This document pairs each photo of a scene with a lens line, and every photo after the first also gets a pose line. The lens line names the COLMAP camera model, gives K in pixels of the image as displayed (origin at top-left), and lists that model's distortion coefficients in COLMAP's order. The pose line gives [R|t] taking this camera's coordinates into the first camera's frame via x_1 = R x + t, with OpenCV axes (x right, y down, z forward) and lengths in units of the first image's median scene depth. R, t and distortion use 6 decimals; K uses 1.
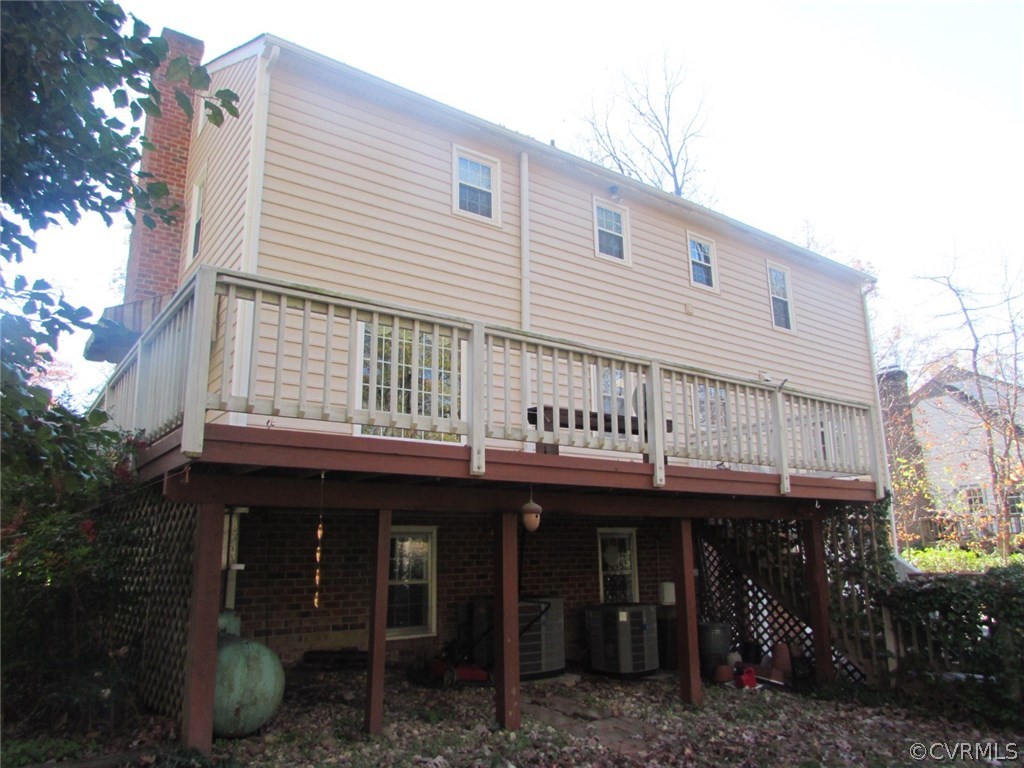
lens RADIAL K [[728.4, 0, 515.7], [0, 728.4, 385.1], [0, 0, 1]] dist [-0.042659, 0.020366]
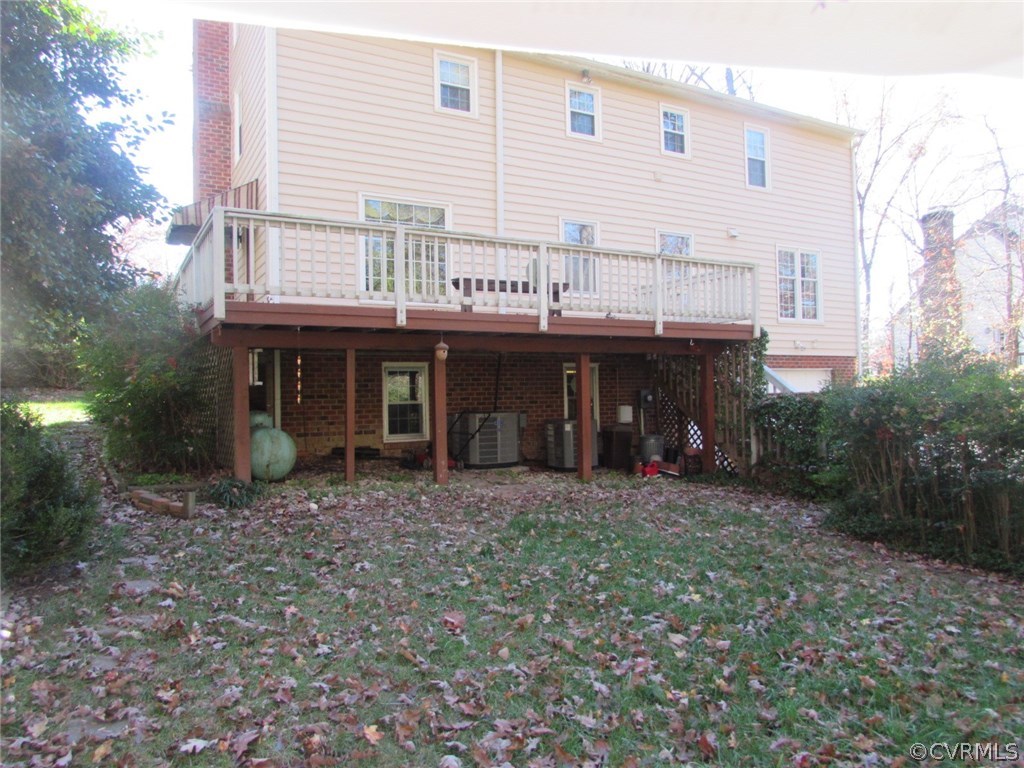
lens RADIAL K [[728.4, 0, 515.7], [0, 728.4, 385.1], [0, 0, 1]] dist [-0.042659, 0.020366]
pose [[0.992768, -0.007561, -0.119808, 0.232574], [0.032759, 0.977200, 0.209780, -0.045588], [0.115490, -0.212188, 0.970380, -0.323845]]
